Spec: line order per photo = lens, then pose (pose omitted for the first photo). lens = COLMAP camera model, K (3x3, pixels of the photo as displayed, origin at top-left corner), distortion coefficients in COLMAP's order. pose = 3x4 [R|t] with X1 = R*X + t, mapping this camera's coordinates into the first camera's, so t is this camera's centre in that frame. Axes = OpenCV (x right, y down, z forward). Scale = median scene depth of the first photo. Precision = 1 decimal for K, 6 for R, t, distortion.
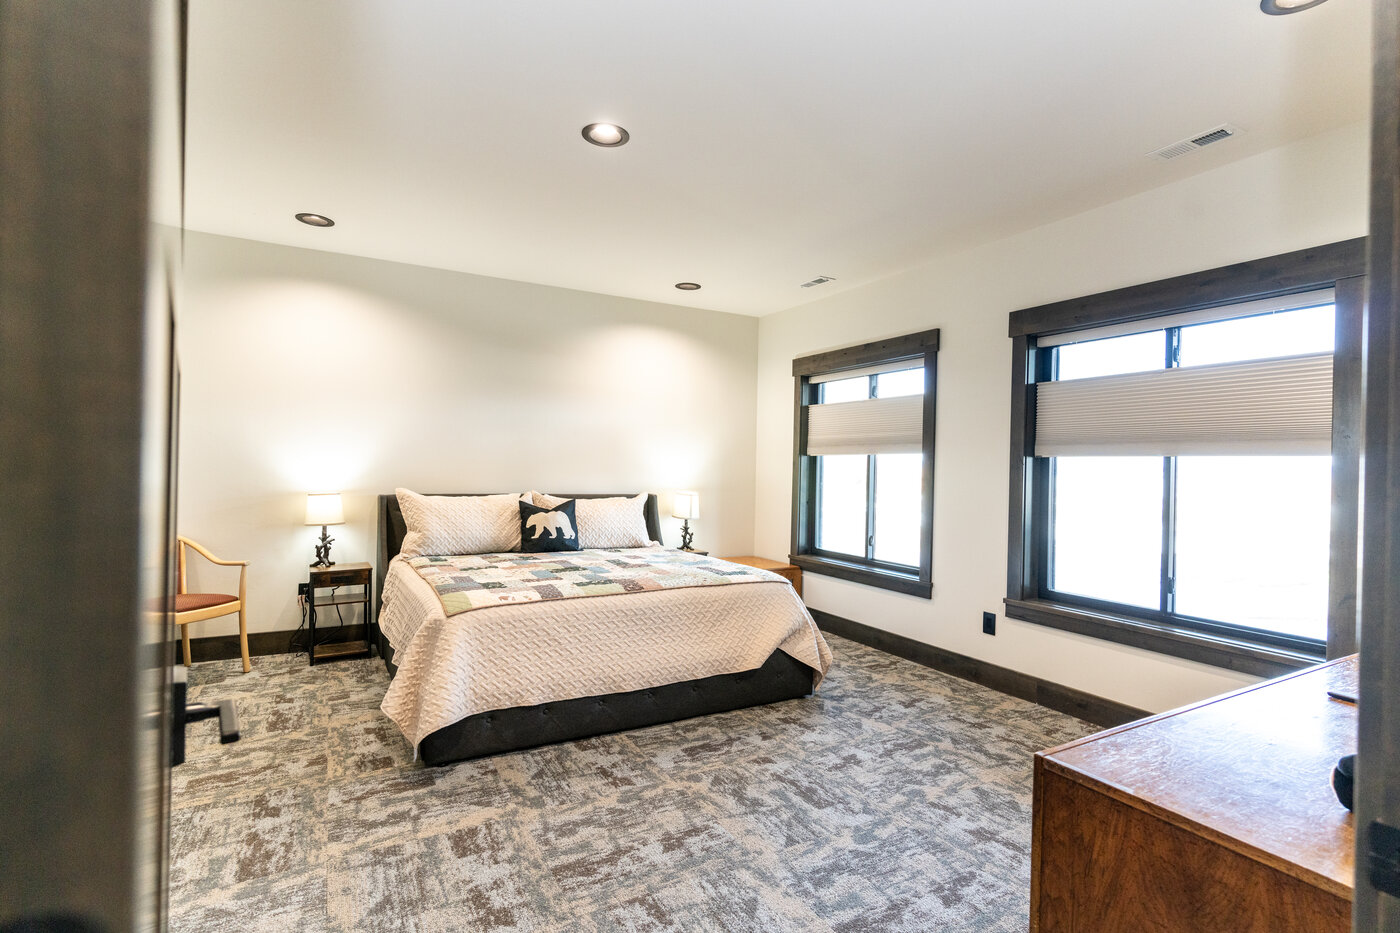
lens RADIAL K [[651.7, 0, 696.3], [0, 651.7, 464.1], [0, 0, 1]] dist [0.006671, 0.001123]
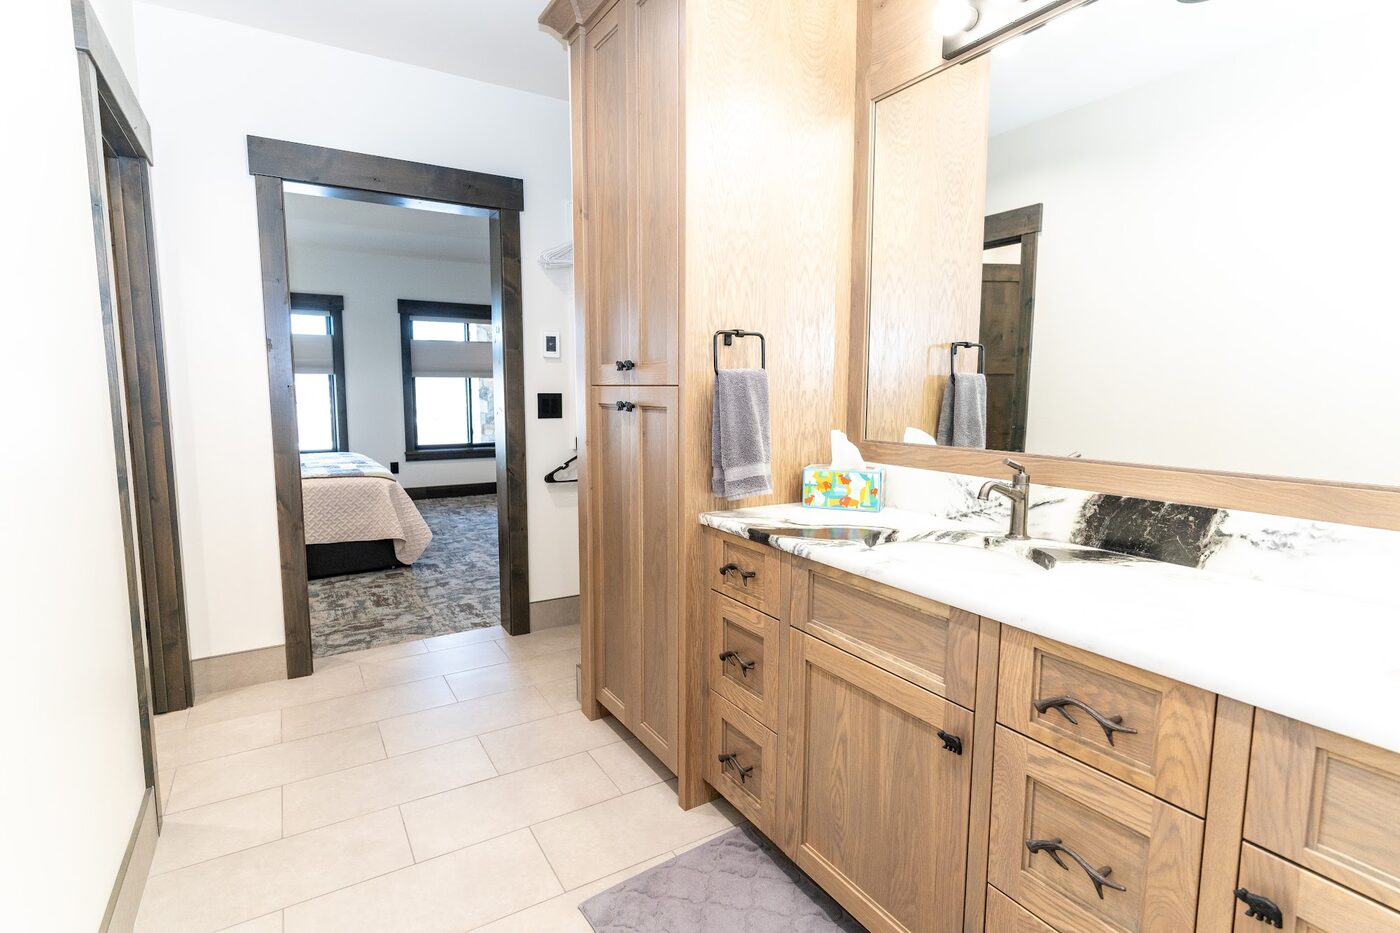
lens RADIAL K [[651.7, 0, 696.9], [0, 651.7, 458.7], [0, 0, 1]] dist [0.006671, 0.001123]
pose [[-0.038349, -0.128642, 0.990949, -2.201601], [-0.014500, 0.991646, 0.128171, -0.049050], [-0.999159, -0.009453, -0.039894, 0.337829]]
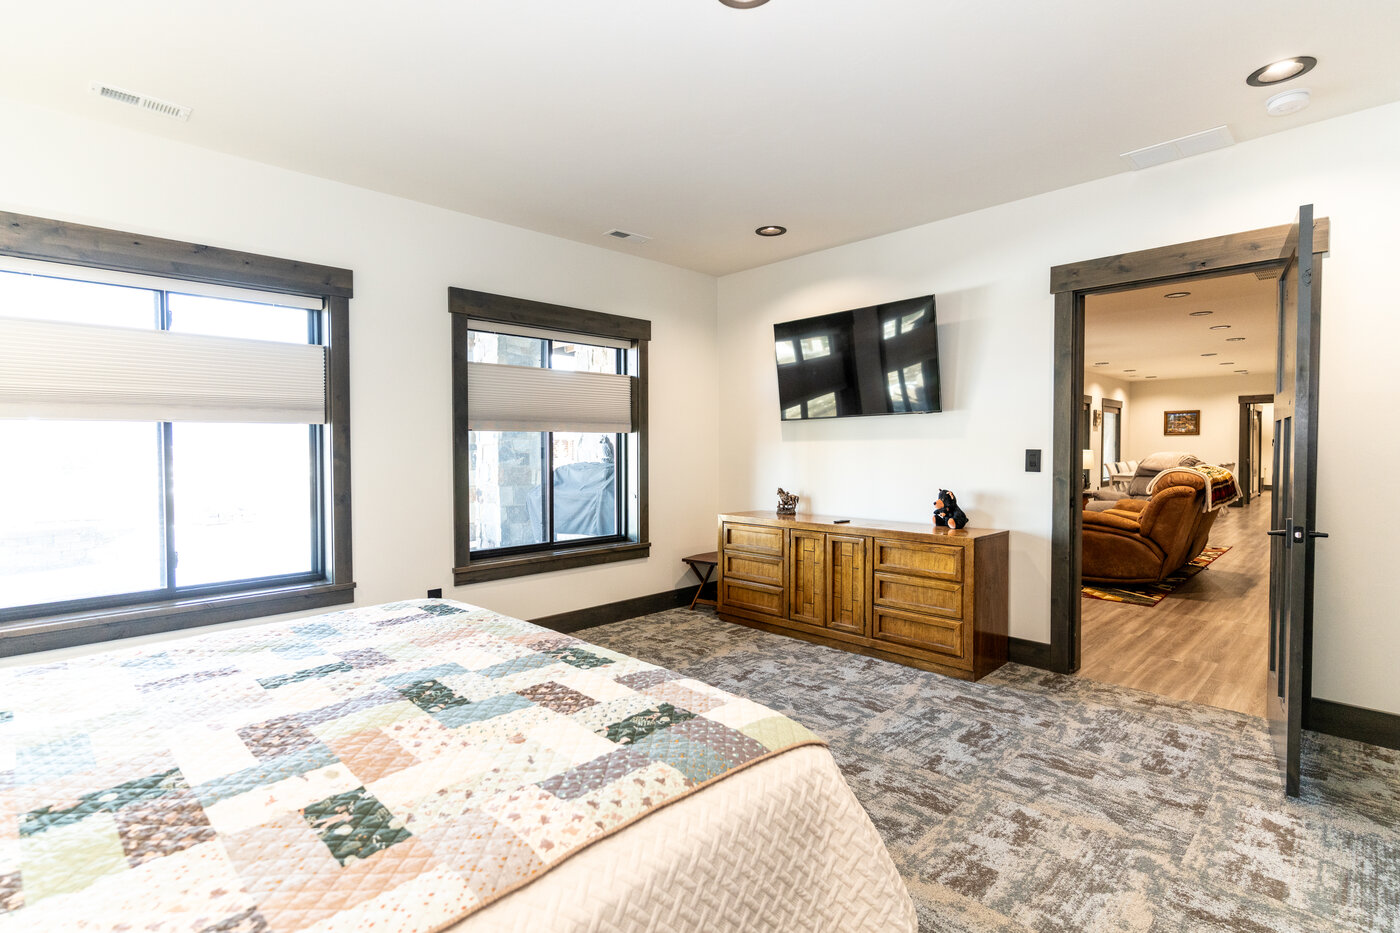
lens RADIAL K [[651.7, 0, 692.7], [0, 651.7, 466.9], [0, 0, 1]] dist [0.006671, 0.001123]
pose [[-0.244794, -0.053271, 0.968110, -0.918421], [-0.011483, 0.998579, 0.052045, -0.017096], [-0.969507, 0.001624, -0.245058, 1.339783]]
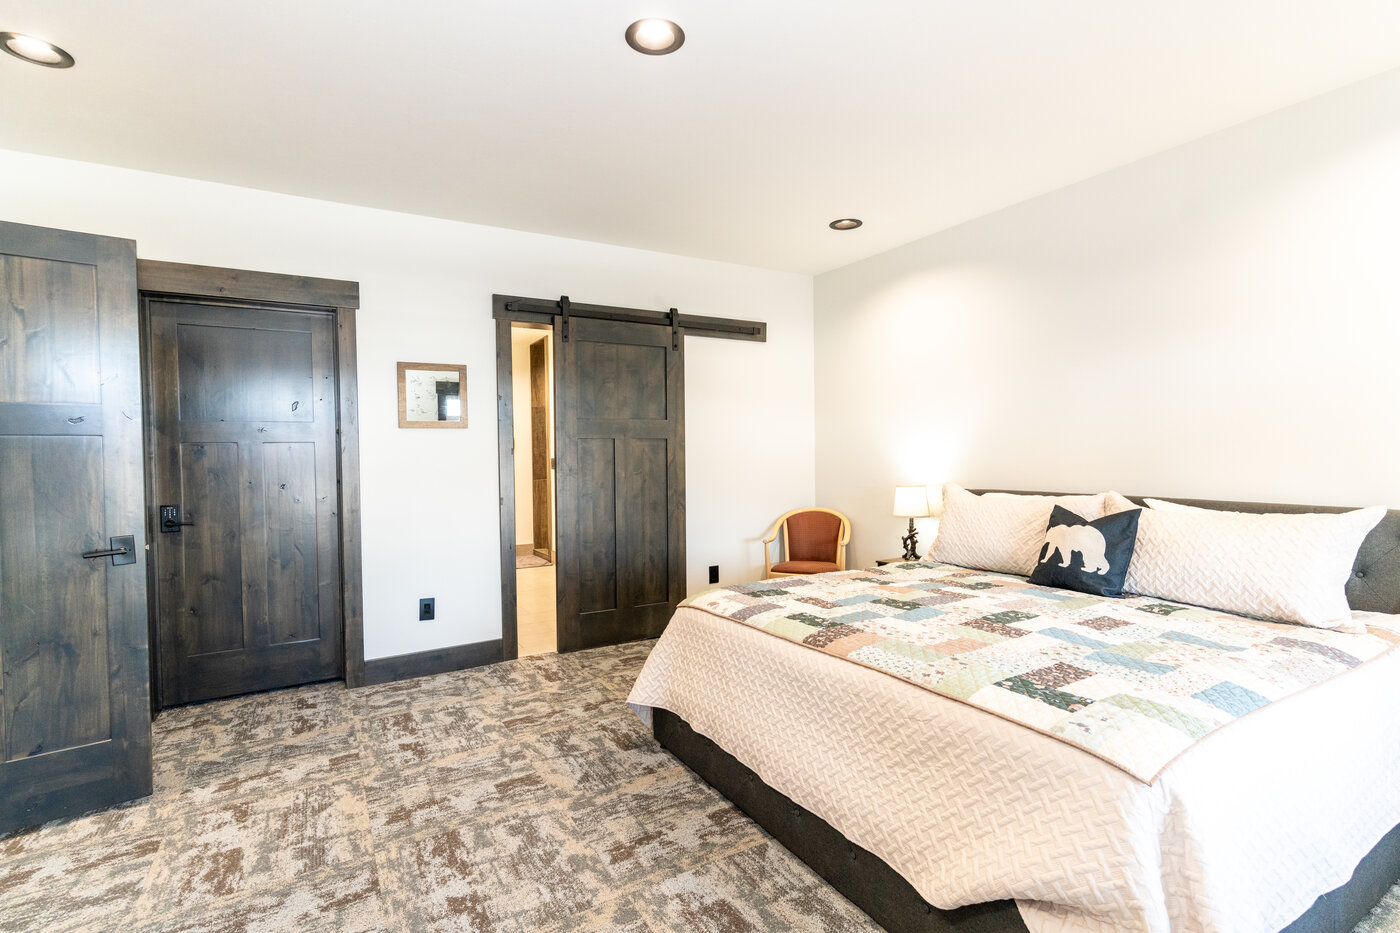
lens RADIAL K [[667.0, 0, 722.2], [0, 667.0, 469.8], [0, 0, 1]] dist [-0.001531, 0.001802]
pose [[0.035354, 0.007357, -0.999348, 0.721959], [0.022813, 0.999706, 0.008166, 0.011312], [0.999114, -0.023086, 0.035176, 1.129865]]
